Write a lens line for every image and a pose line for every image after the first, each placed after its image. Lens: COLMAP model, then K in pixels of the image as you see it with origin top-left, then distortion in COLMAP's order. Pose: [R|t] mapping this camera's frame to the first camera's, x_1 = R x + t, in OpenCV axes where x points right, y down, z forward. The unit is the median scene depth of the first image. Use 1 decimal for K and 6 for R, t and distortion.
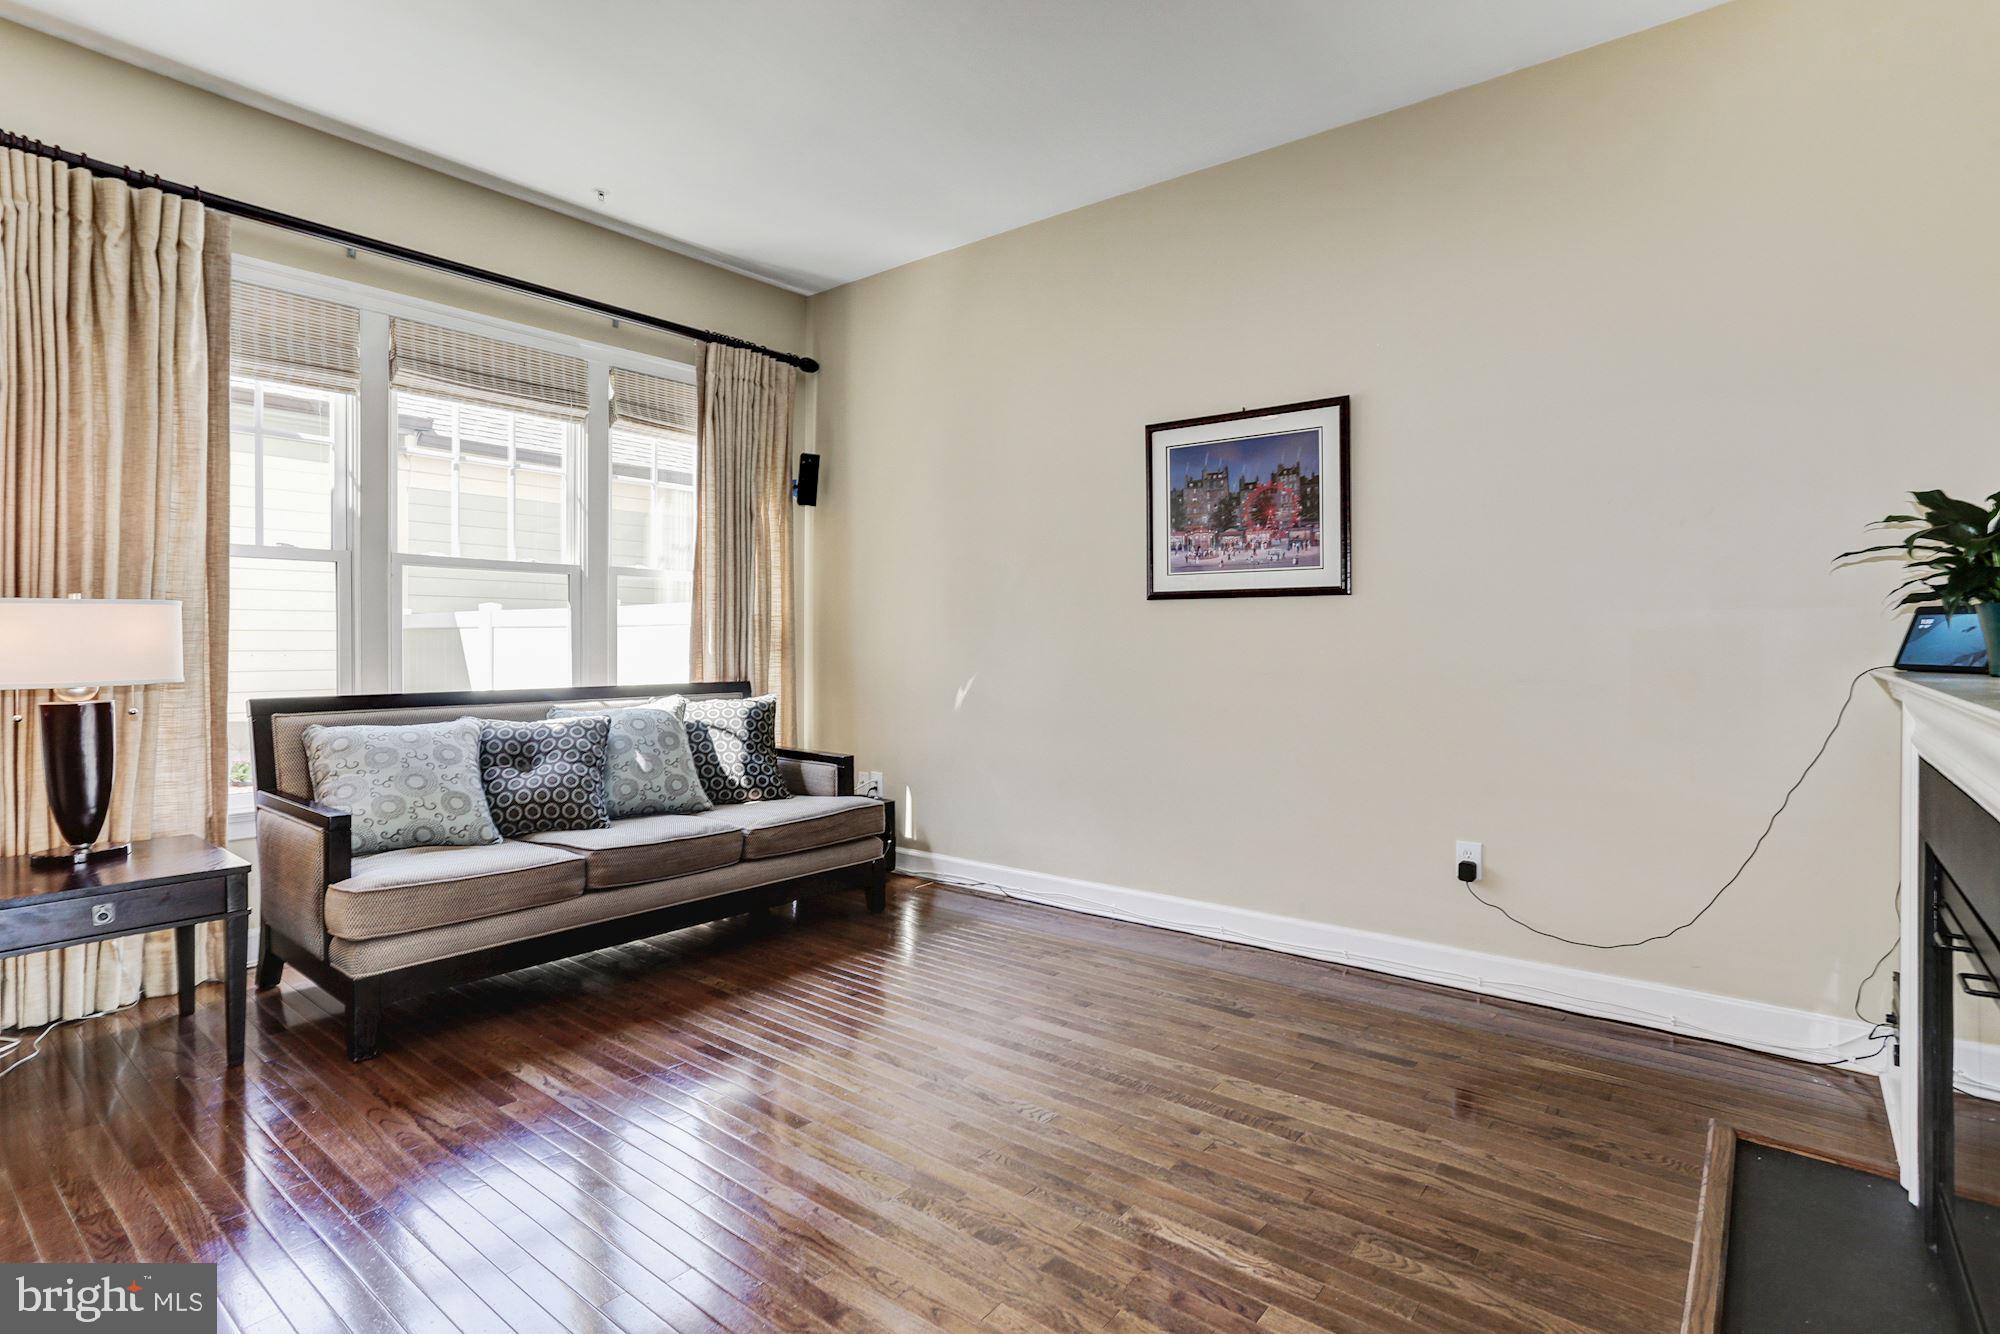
lens RADIAL K [[969.0, 0, 994.9], [0, 969.0, 638.1], [0, 0, 1]] dist [-0.041385, 0.021797]
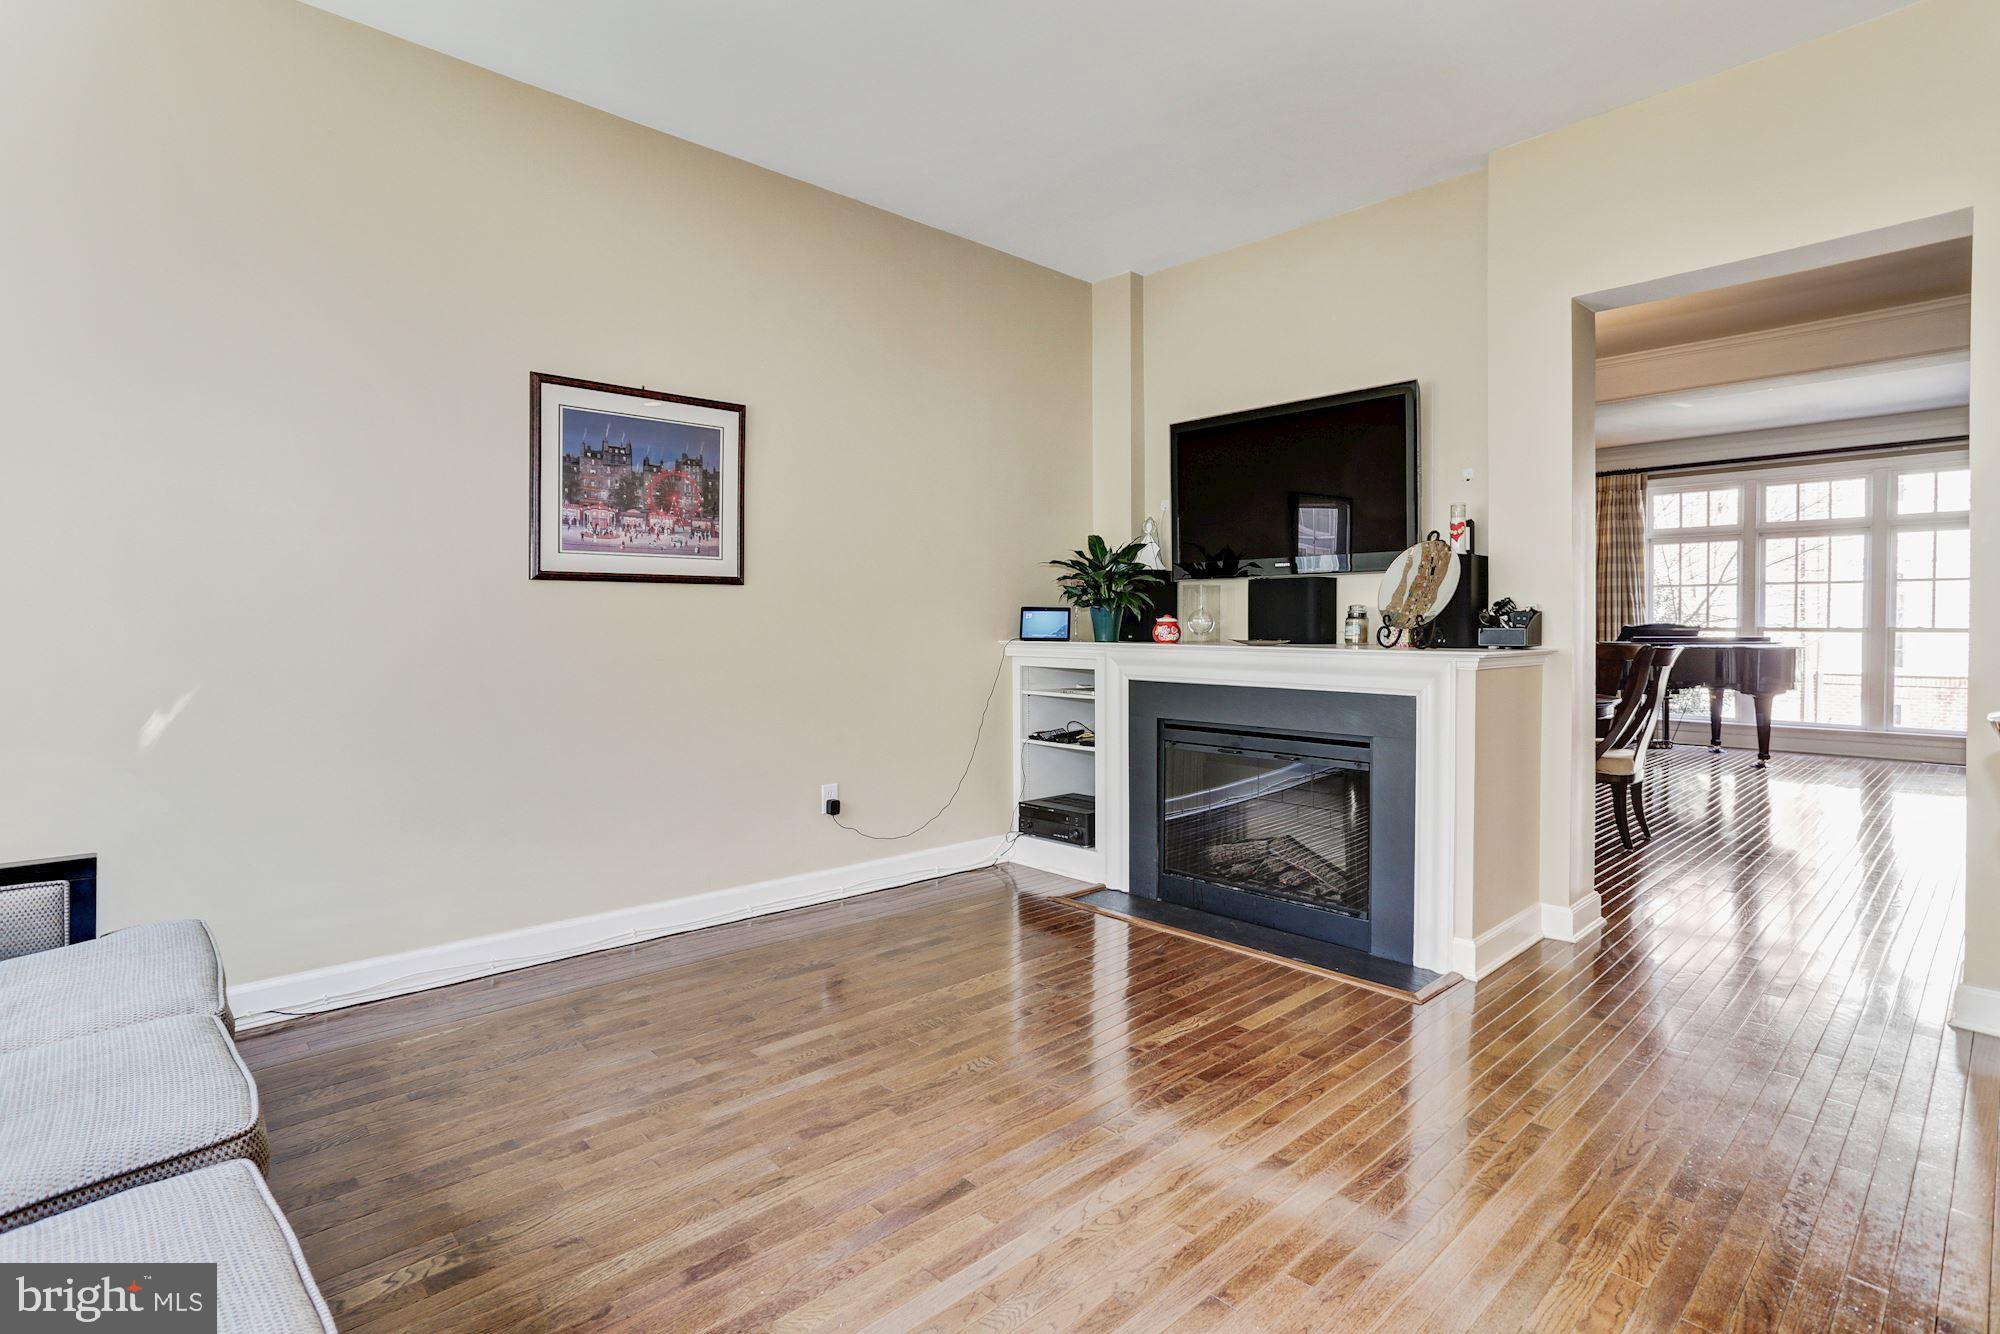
lens RADIAL K [[969.0, 0, 981.8], [0, 969.0, 628.1], [0, 0, 1]] dist [-0.041385, 0.021797]
pose [[0.175411, -0.009120, 0.984453, -0.643506], [-0.000749, 0.999956, 0.009397, -0.006097], [-0.984495, -0.002385, 0.175397, 0.507036]]
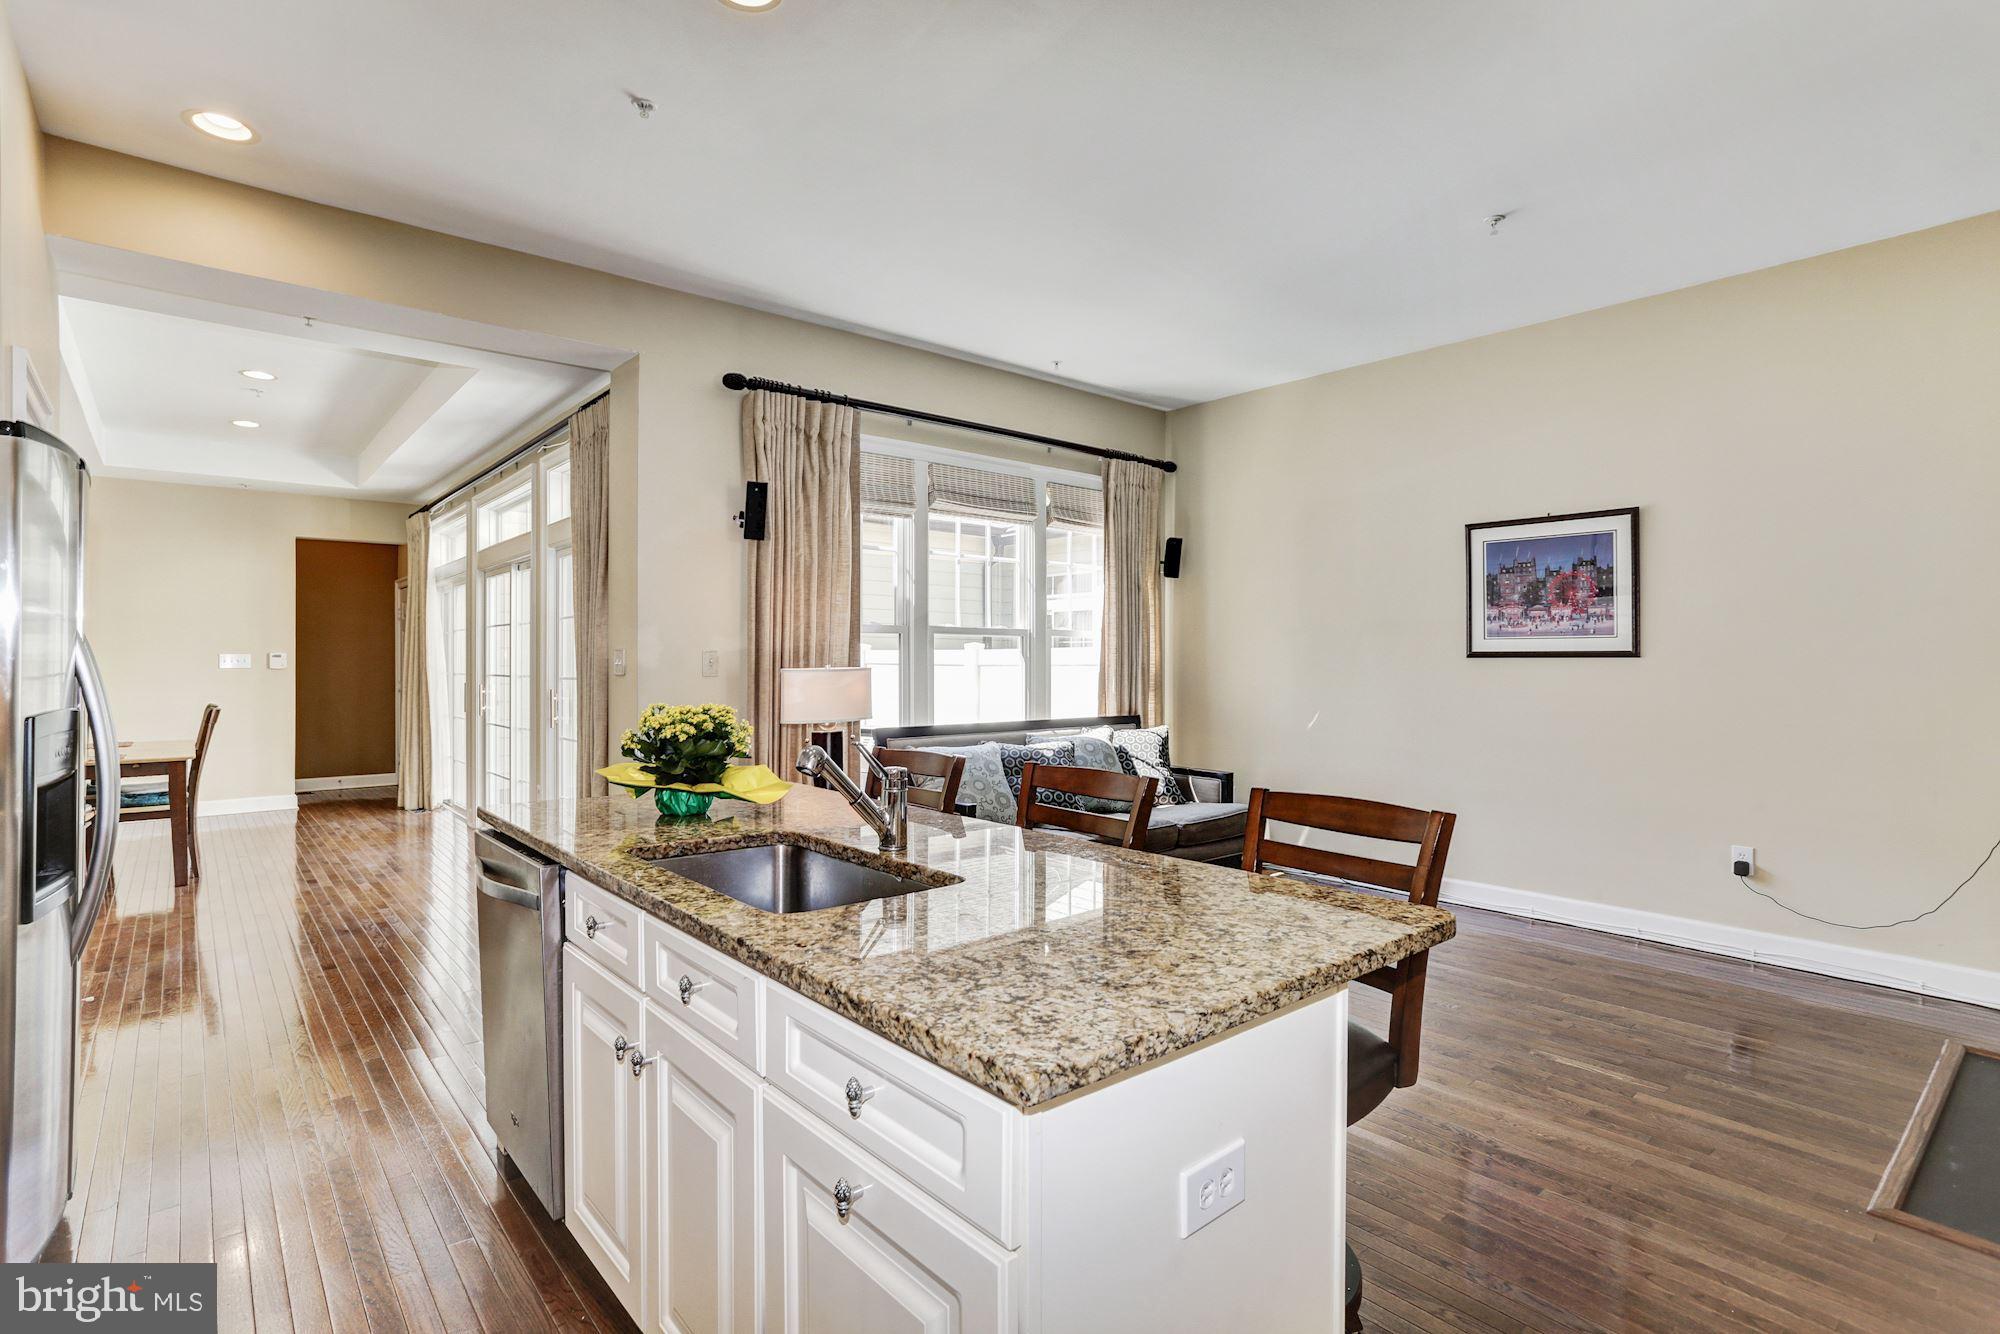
lens RADIAL K [[969.0, 0, 1036.1], [0, 969.0, 646.4], [0, 0, 1]] dist [-0.041385, 0.021797]
pose [[0.988768, 0.002099, -0.149443, -0.240353], [-0.003790, 0.999932, -0.011031, -0.041086], [0.149410, 0.011473, 0.988709, -0.398350]]
